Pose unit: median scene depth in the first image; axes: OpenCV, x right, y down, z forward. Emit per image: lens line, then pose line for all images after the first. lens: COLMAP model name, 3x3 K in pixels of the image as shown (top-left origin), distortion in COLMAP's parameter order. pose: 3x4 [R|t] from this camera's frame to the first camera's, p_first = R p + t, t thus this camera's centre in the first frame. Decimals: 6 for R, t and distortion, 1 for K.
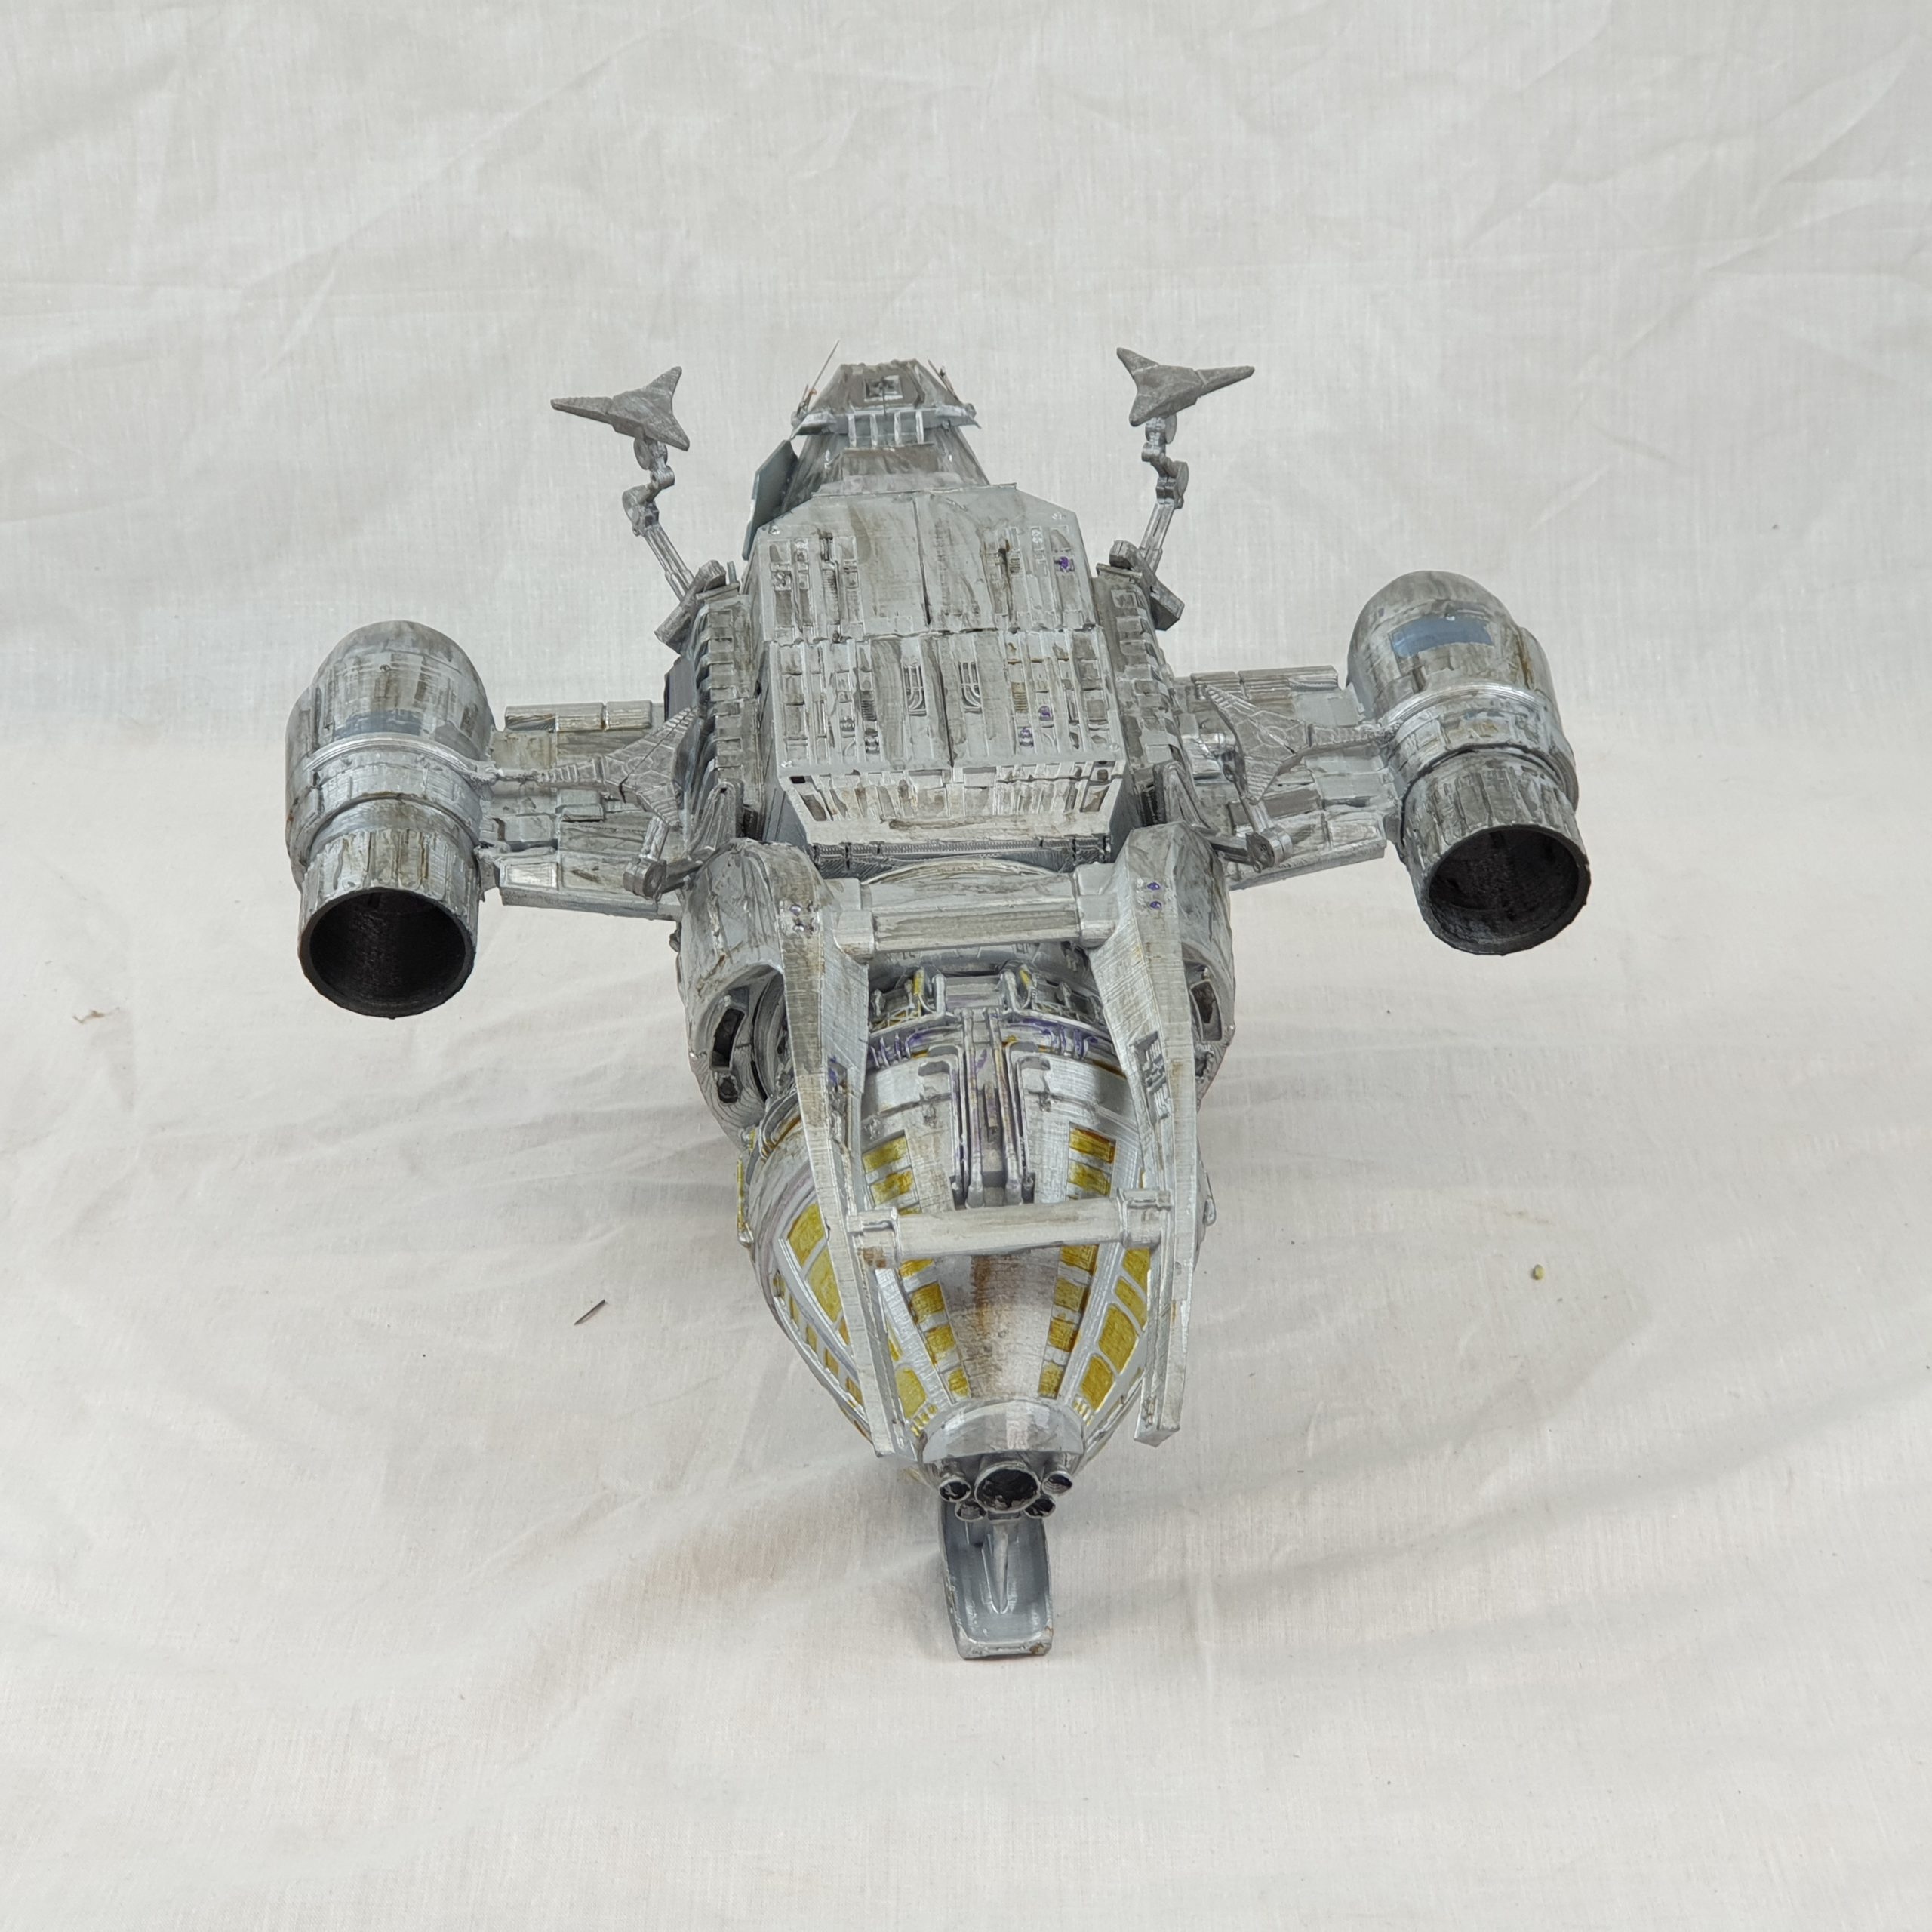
lens RADIAL K [[4343.4, 0, 971.4], [0, 4343.4, 945.7], [0, 0, 1]] dist [0.483186, -4.130900]
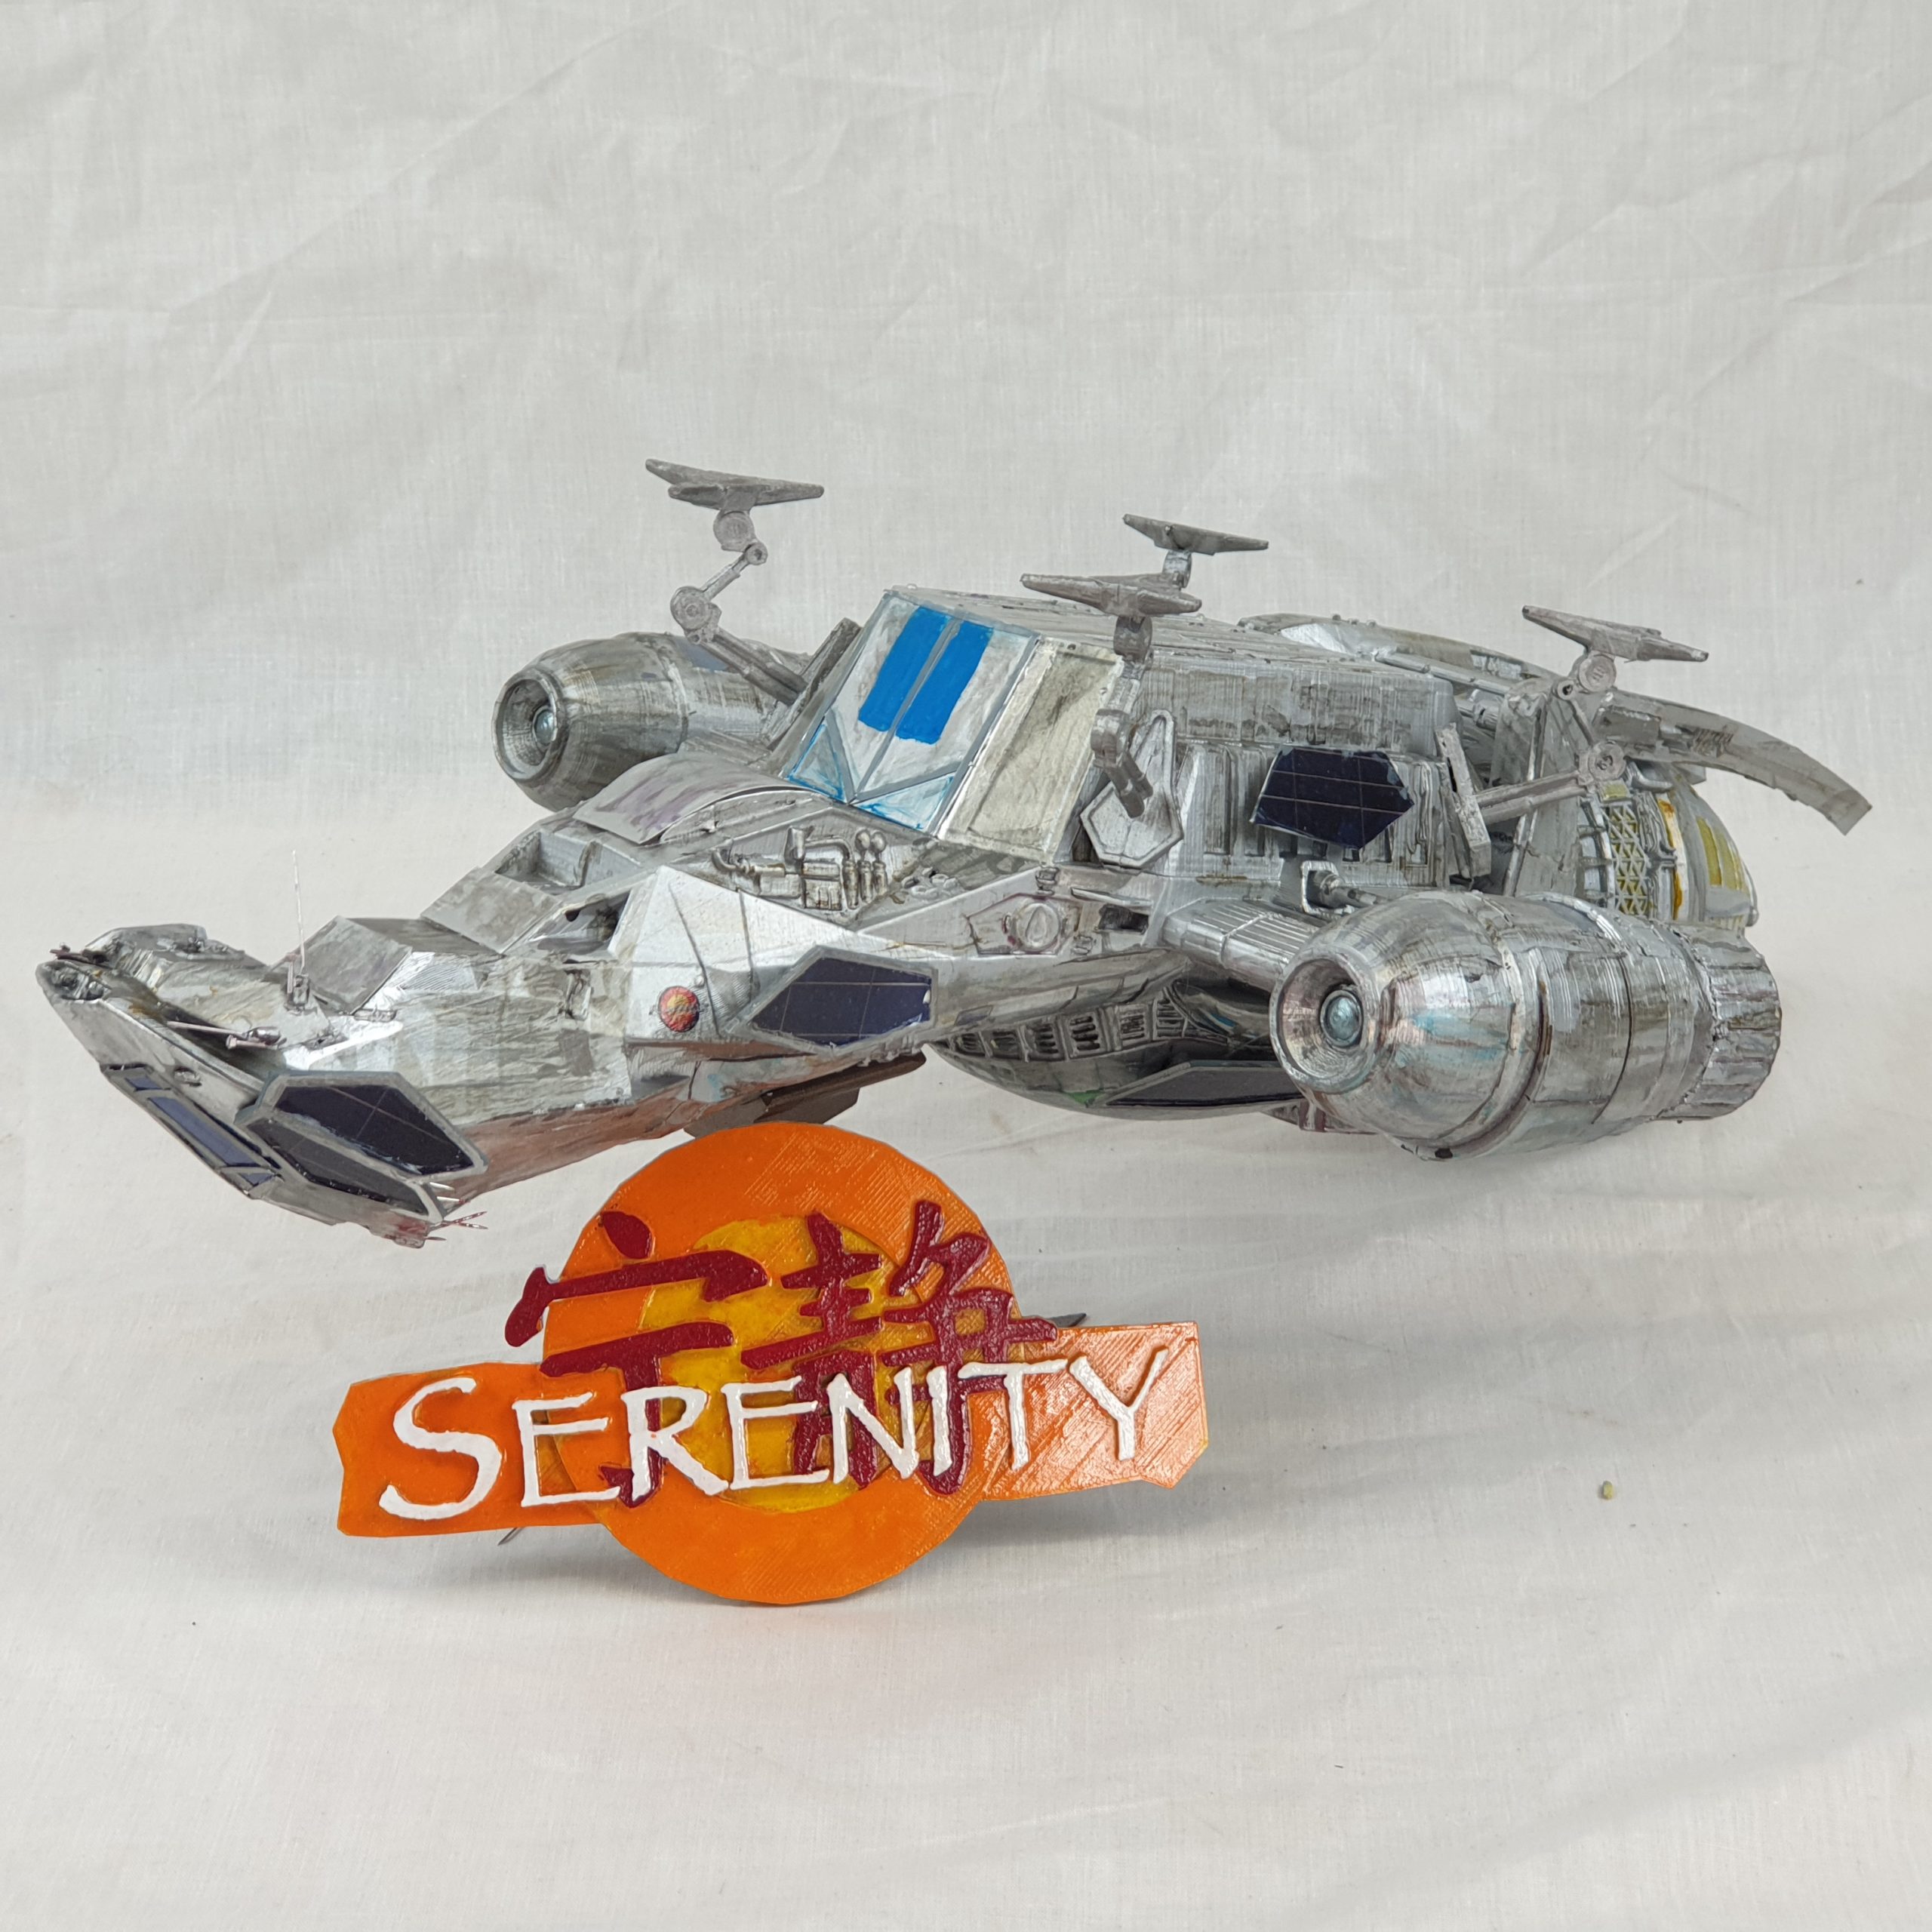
lens RADIAL K [[4285.4, 0, 966.0], [0, 4285.4, 966.0], [0, 0, 1]] dist [0.347565, -2.446350]
pose [[0.999964, 0.005785, -0.006269, 0.004745], [-0.005597, 0.999544, 0.029665, -0.042636], [0.006438, -0.029629, 0.999540, 0.106981]]
